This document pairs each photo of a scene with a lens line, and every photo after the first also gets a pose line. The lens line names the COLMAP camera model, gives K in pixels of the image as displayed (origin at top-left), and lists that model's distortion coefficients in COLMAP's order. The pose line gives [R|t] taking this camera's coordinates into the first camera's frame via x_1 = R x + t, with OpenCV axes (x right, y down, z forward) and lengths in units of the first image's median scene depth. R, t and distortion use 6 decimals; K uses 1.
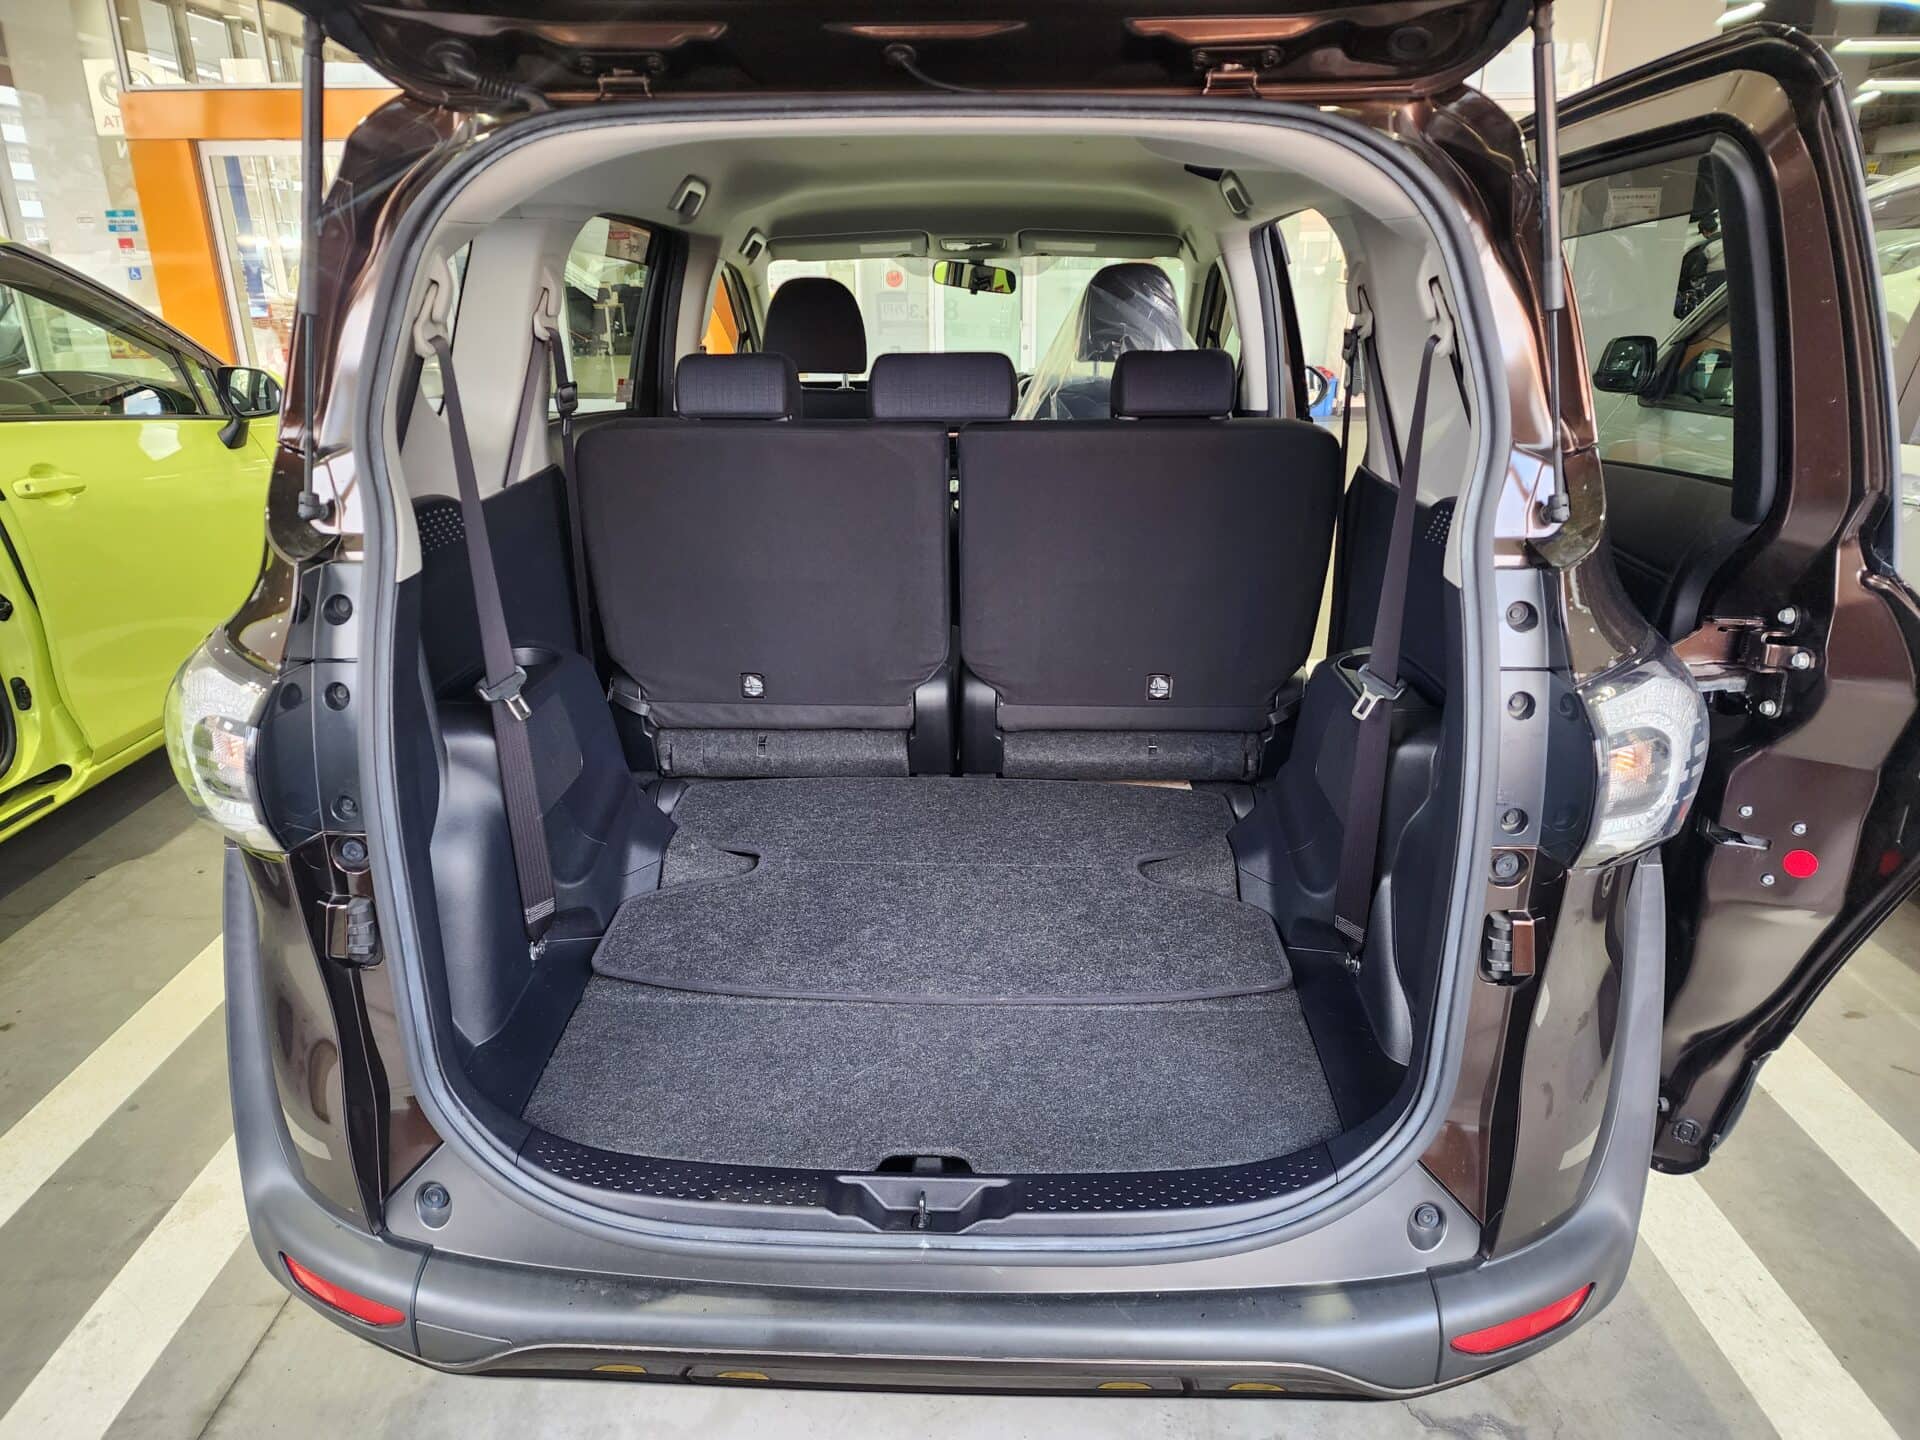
lens RADIAL K [[1260.0, 0, 960.0], [0, 1260.0, 720.0], [0, 0, 1]] dist [0.069229, -0.060781]
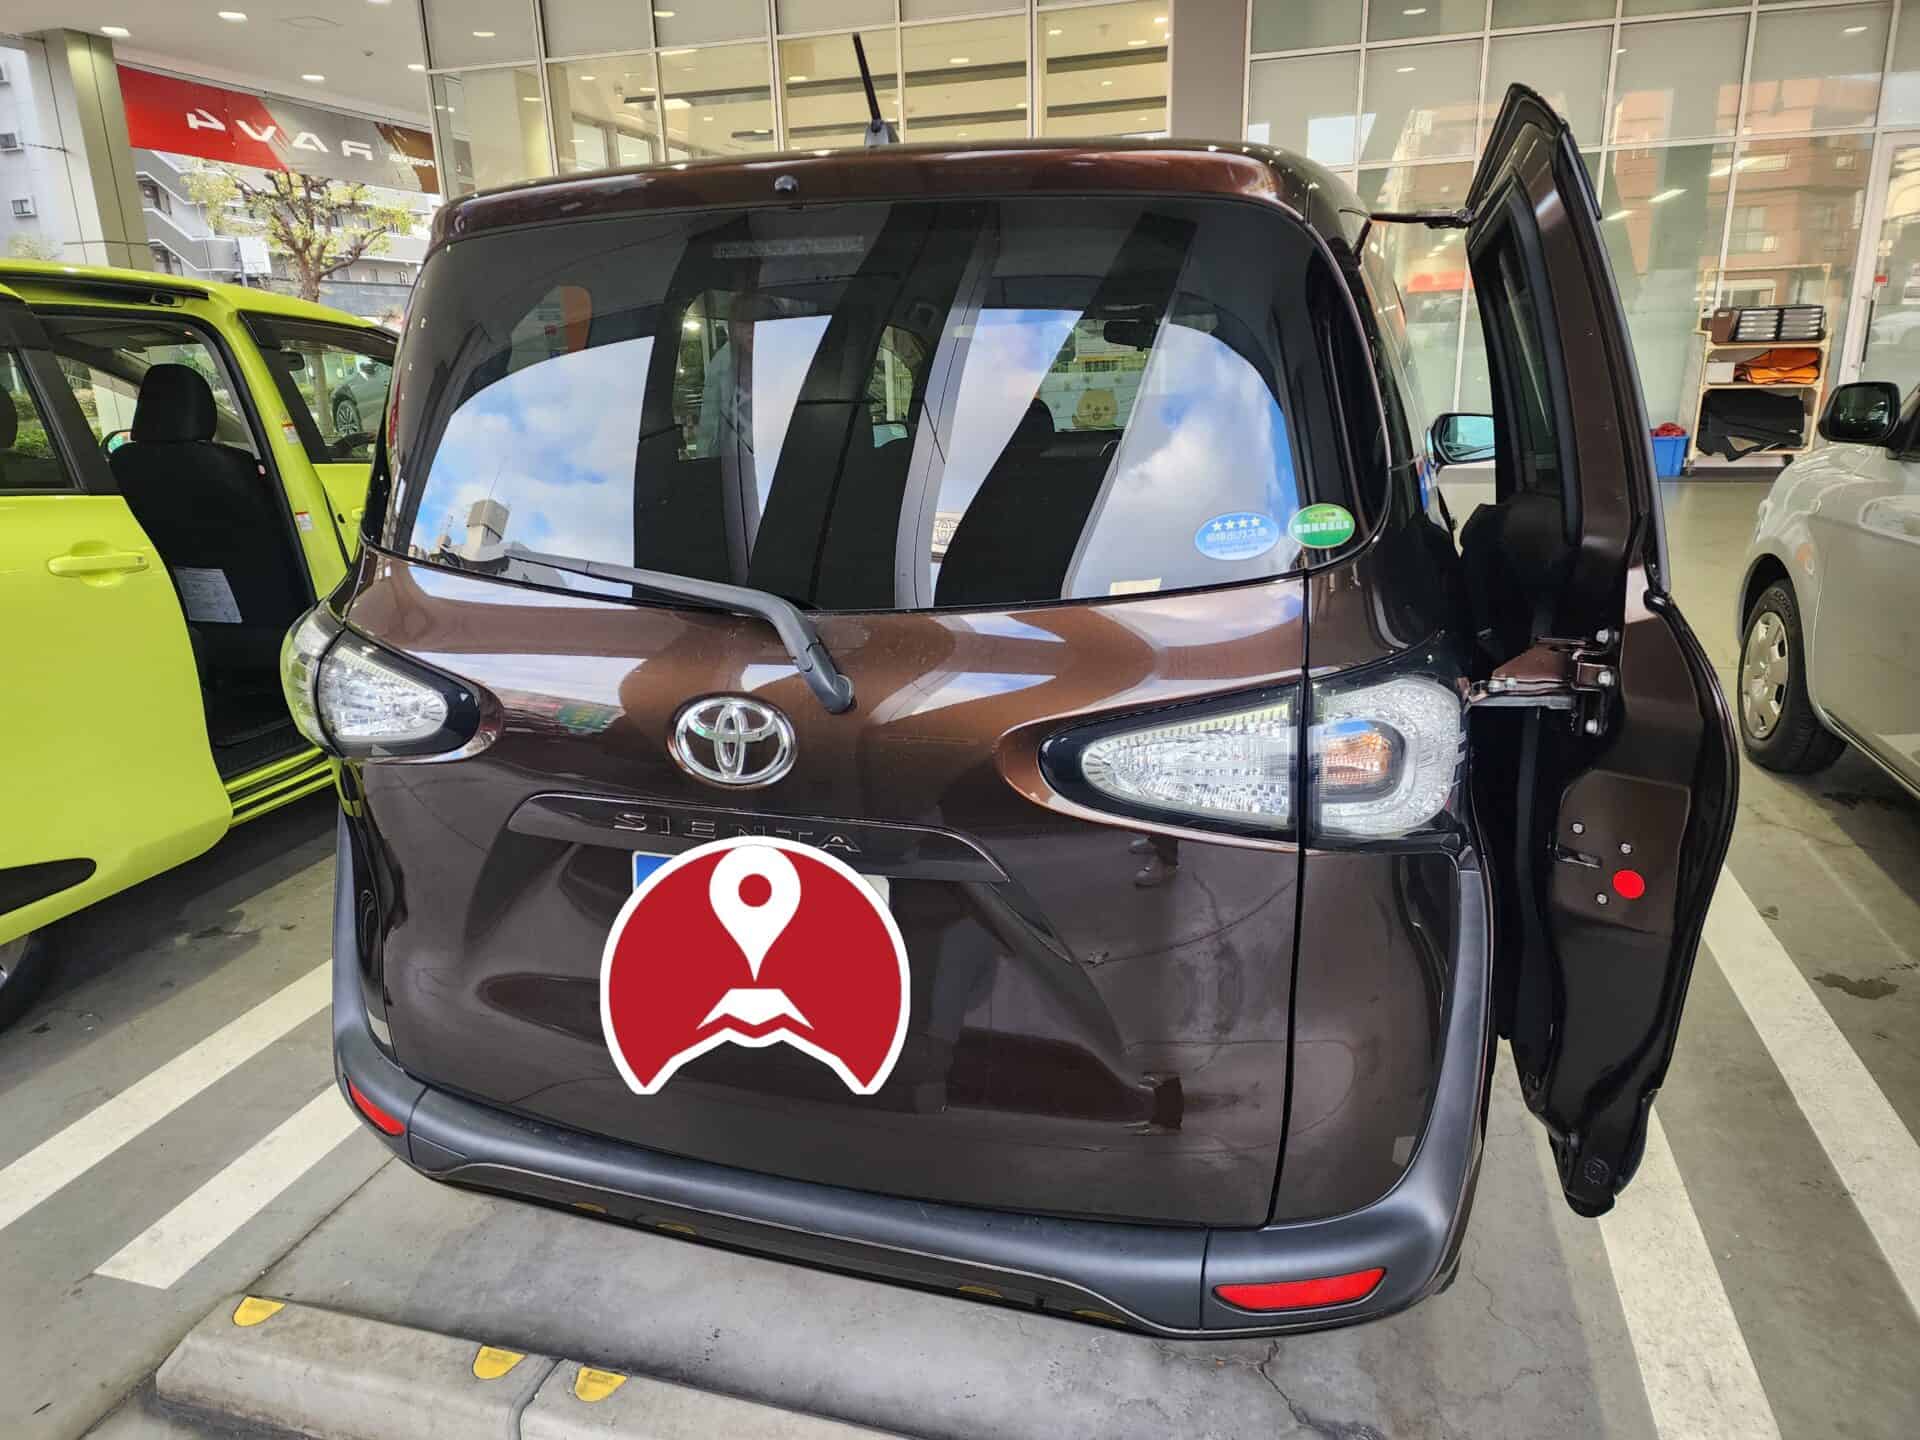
lens RADIAL K [[1291.8, 0, 991.5], [0, 1291.8, 714.3], [0, 0, 1]] dist [0.069275, -0.064797]
pose [[0.960844, 0.058249, -0.270898, 0.368658], [-0.074125, 0.996057, -0.048736, 0.055131], [0.266991, 0.066908, 0.961373, -0.108186]]
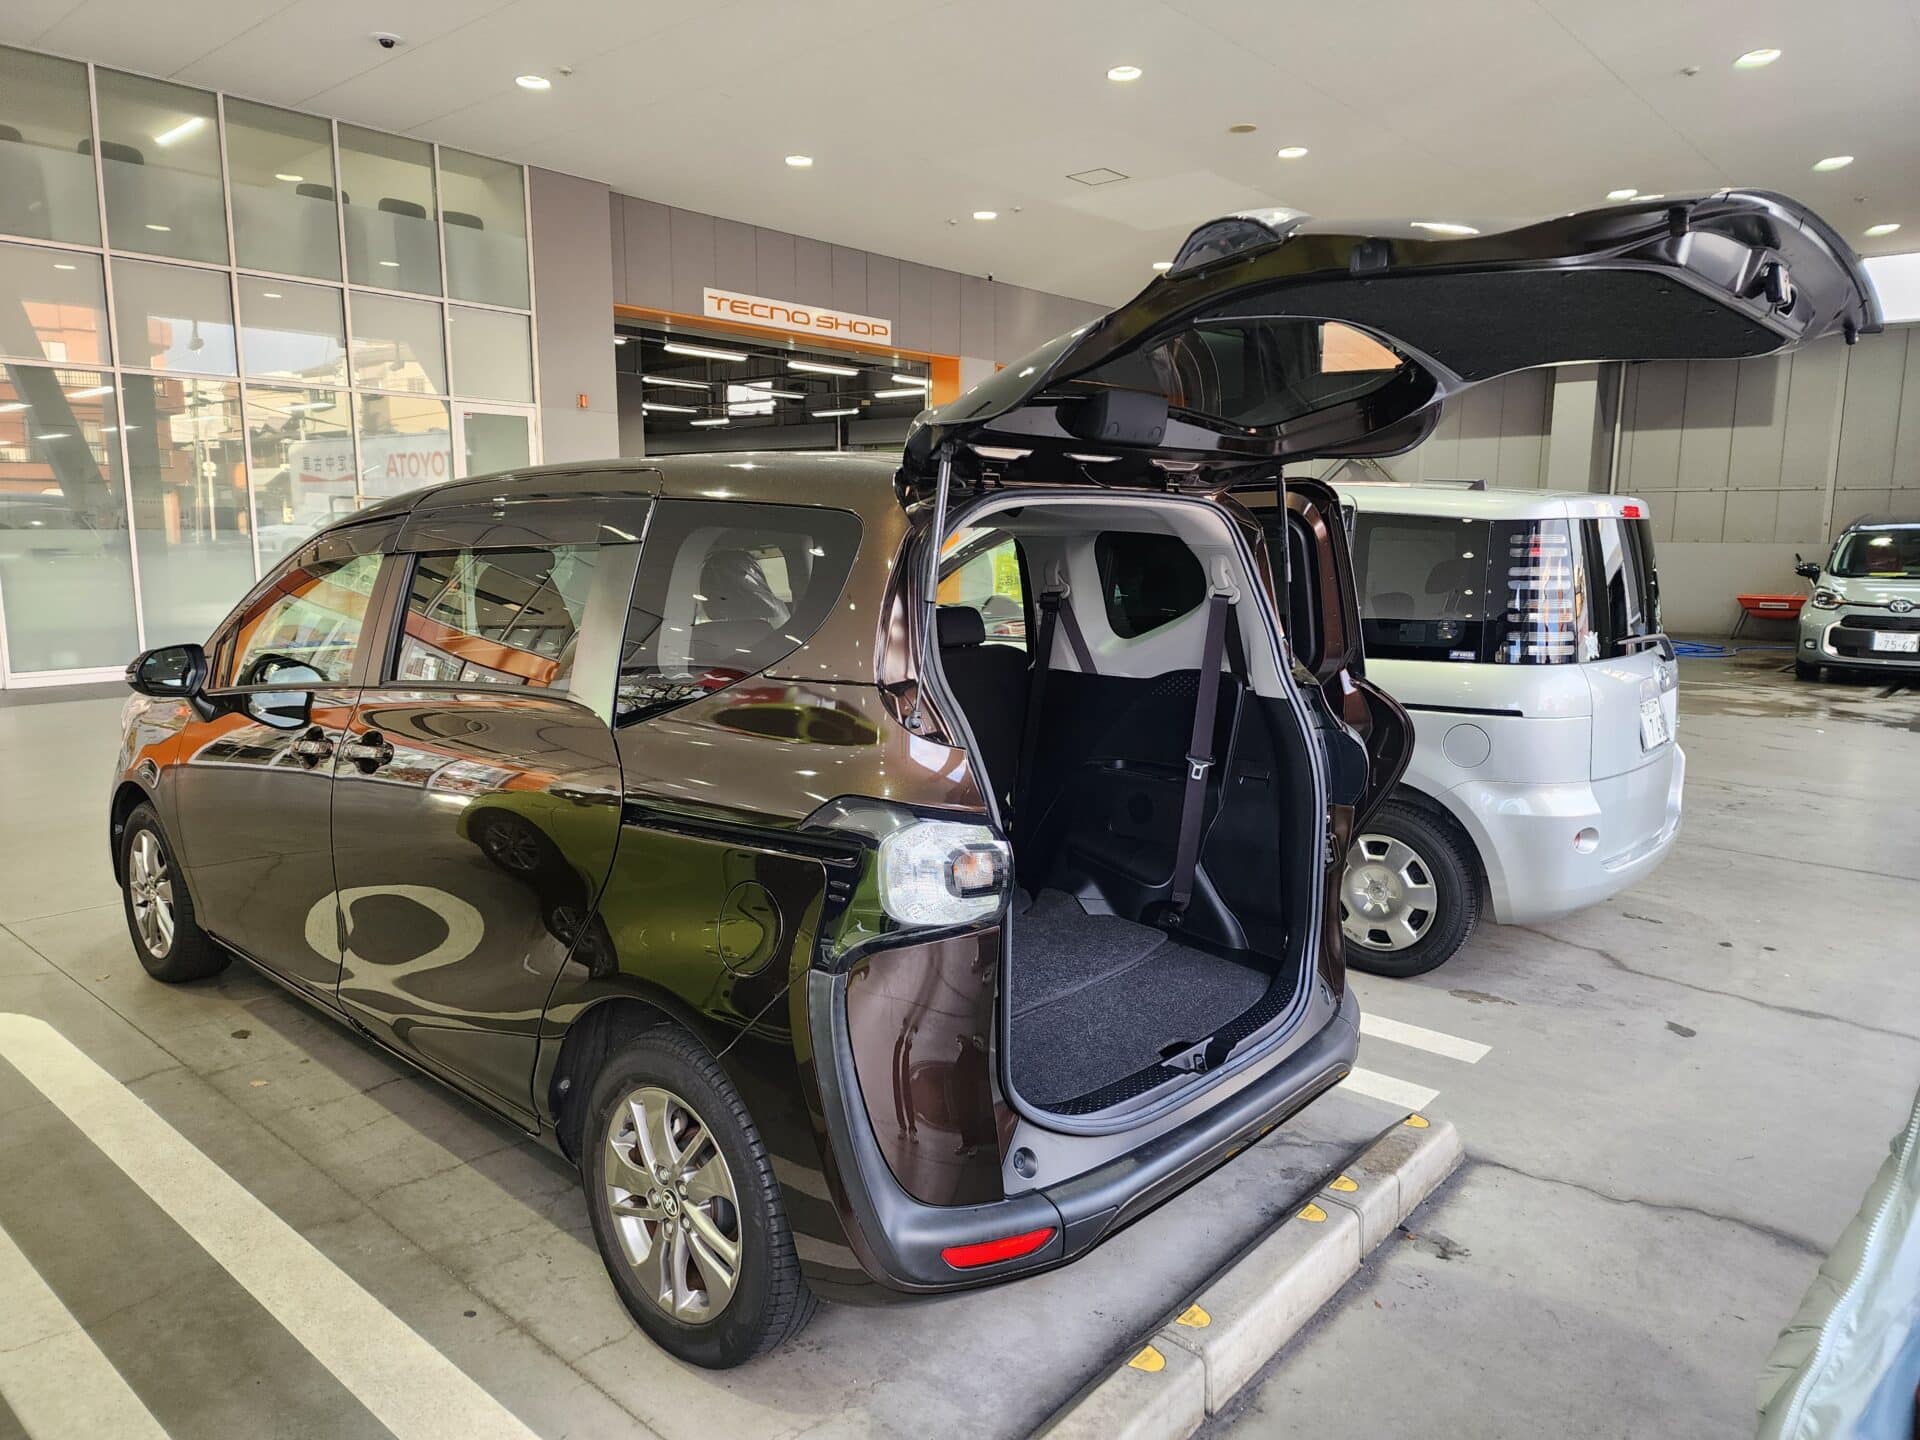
lens RADIAL K [[1286.7, 0, 952.4], [0, 1286.7, 727.3], [0, 0, 1]] dist [0.056321, -0.060551]
pose [[0.638256, -0.109679, 0.761971, -1.335373], [0.246590, 0.966774, -0.067394, -0.034147], [-0.729262, 0.230909, 0.644094, -0.041180]]
